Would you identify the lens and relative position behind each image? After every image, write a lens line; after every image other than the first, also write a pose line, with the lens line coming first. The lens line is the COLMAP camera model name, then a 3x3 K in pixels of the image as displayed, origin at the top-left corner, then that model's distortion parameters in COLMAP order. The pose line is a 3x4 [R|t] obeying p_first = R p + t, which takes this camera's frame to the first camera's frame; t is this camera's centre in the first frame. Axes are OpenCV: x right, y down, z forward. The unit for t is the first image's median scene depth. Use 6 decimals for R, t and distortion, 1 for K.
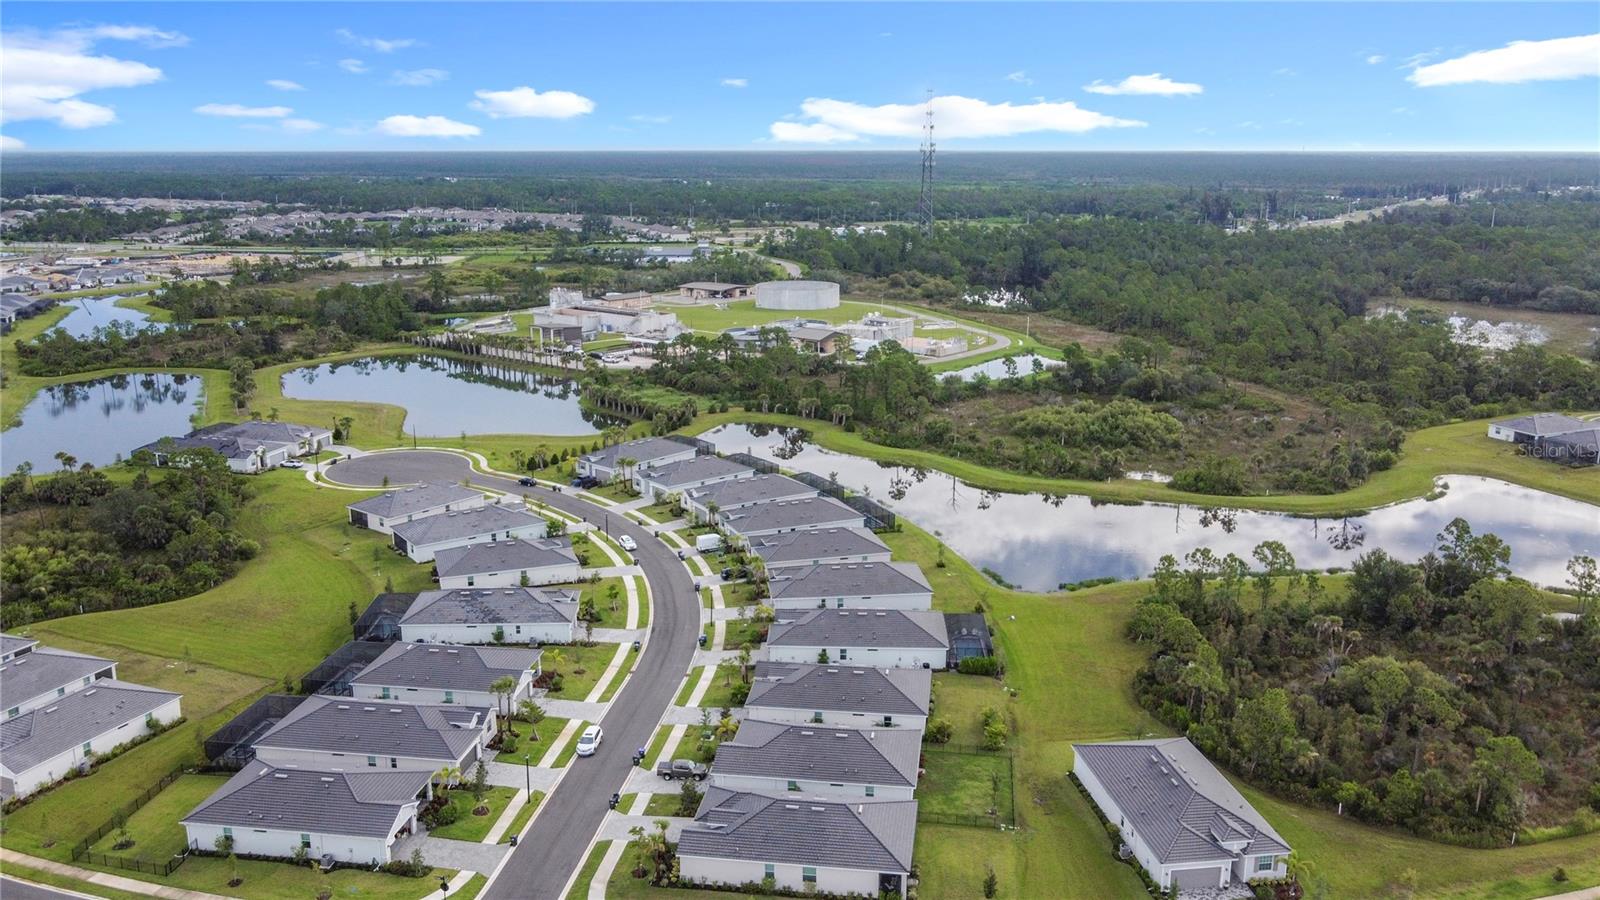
lens RADIAL K [[1254.7, 0, 800.1], [0, 1254.7, 475.6], [0, 0, 1]] dist [-0.026287, 0.038326]
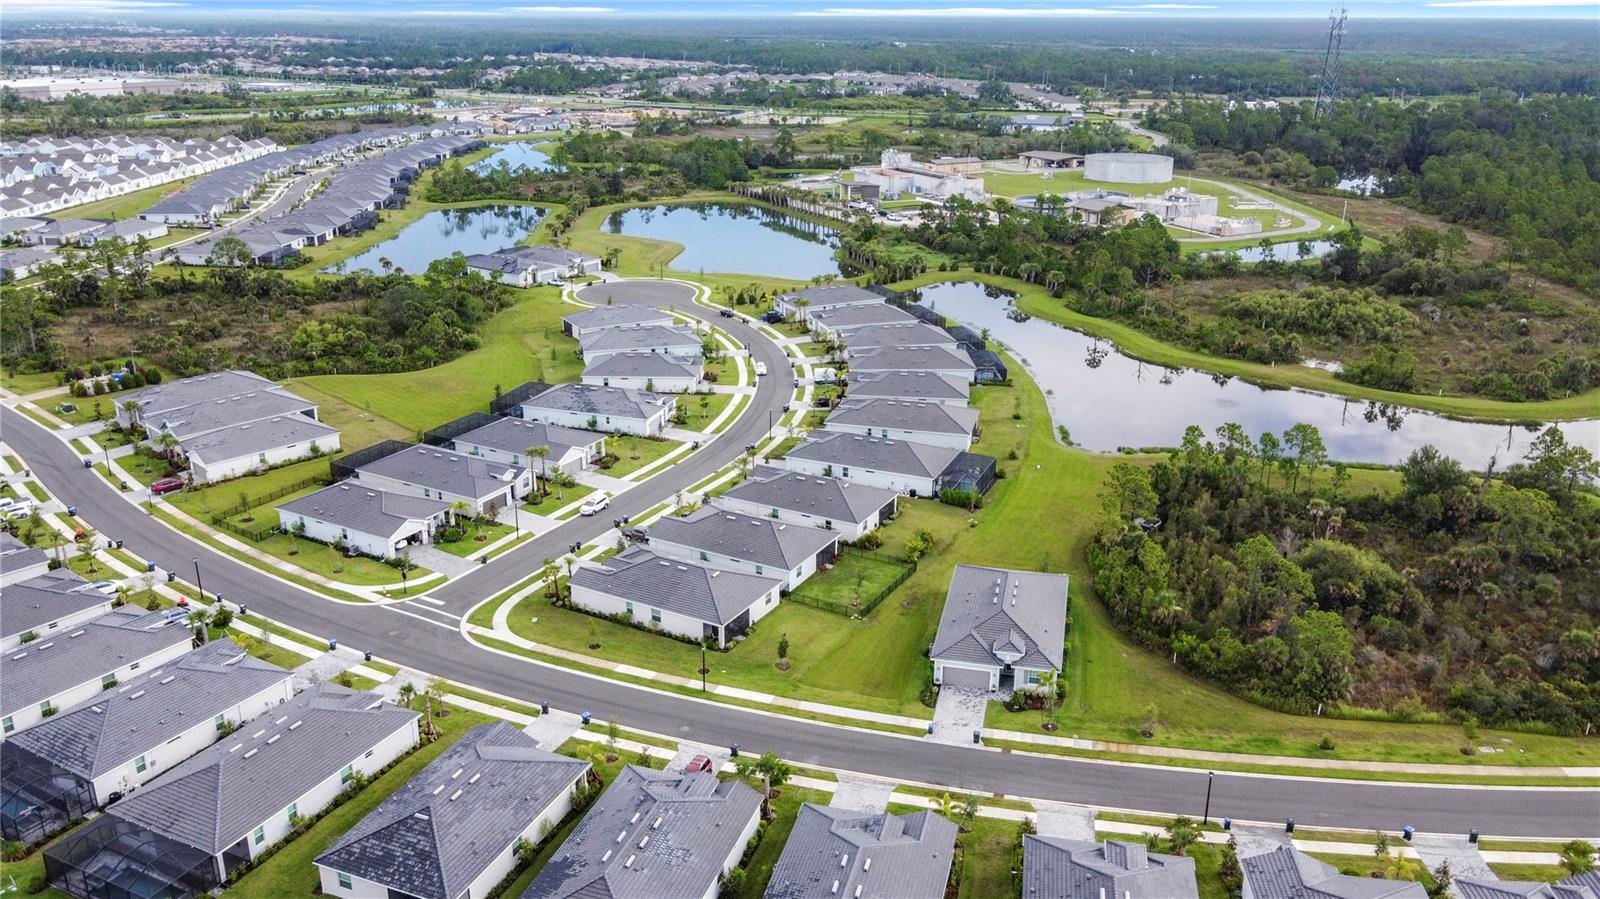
lens RADIAL K [[1245.7, 0, 800.0], [0, 1245.7, 449.5], [0, 0, 1]] dist [-0.023718, 0.057647]
pose [[0.932943, 0.123430, -0.338205, 0.220714], [-0.095669, 0.990614, 0.097627, 0.009716], [0.347080, -0.058725, 0.935995, -0.037499]]
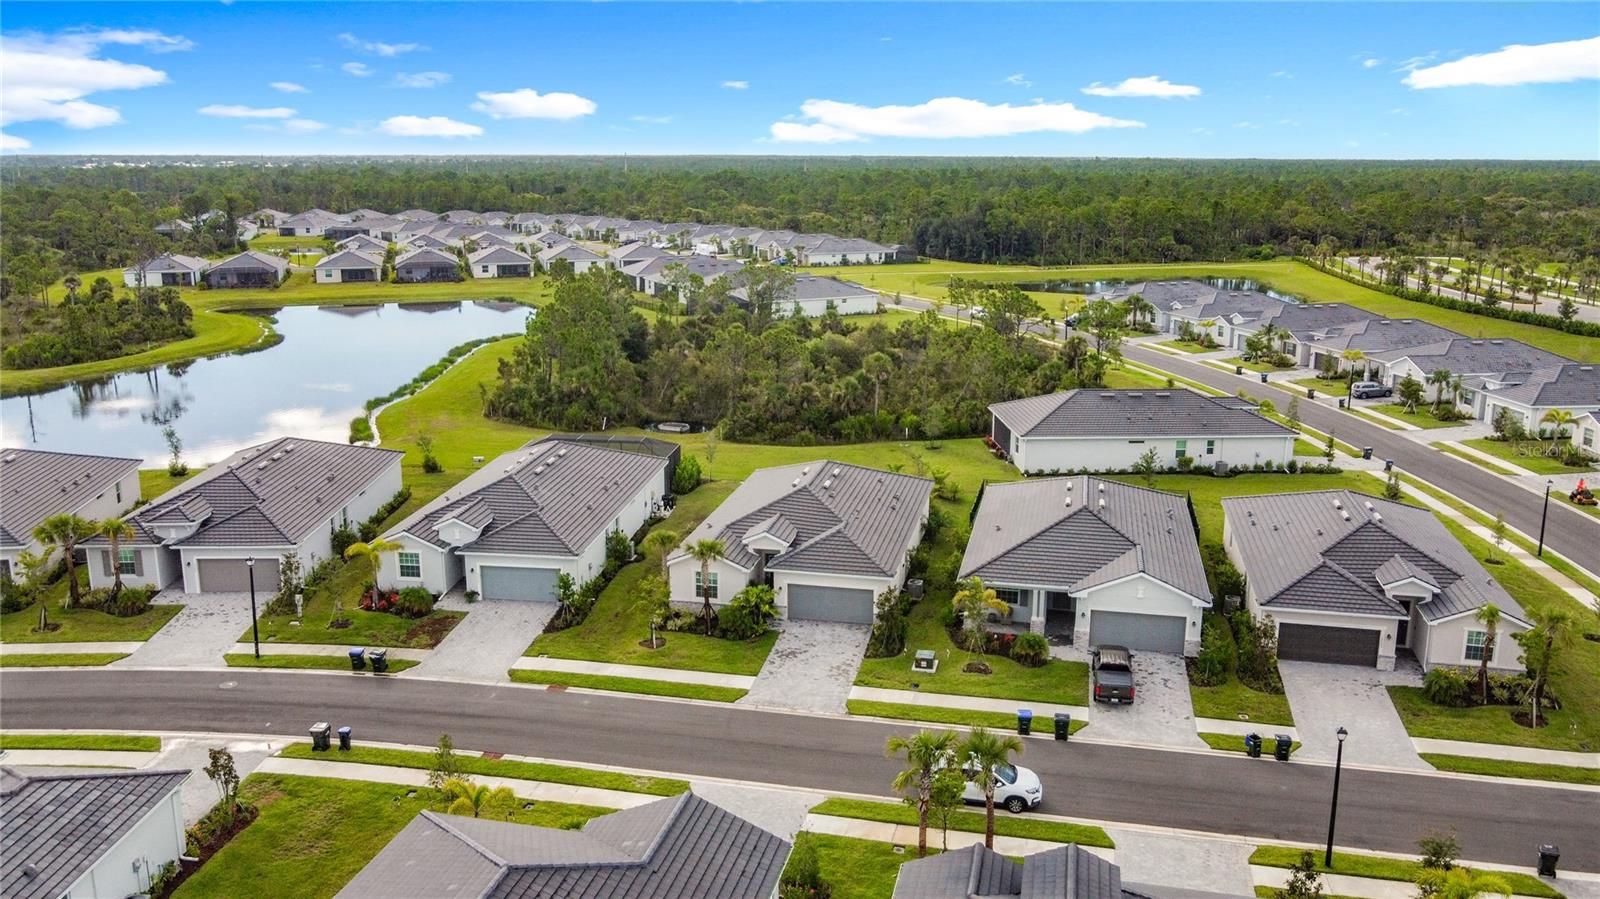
lens RADIAL K [[1246.2, 0, 800.0], [0, 1246.2, 449.5], [0, 0, 1]] dist [-0.038112, 0.053541]
pose [[0.079381, -0.229723, 0.970013, -0.259215], [0.250087, 0.946553, 0.203701, 0.016981], [-0.964964, 0.226418, 0.132589, 0.505074]]
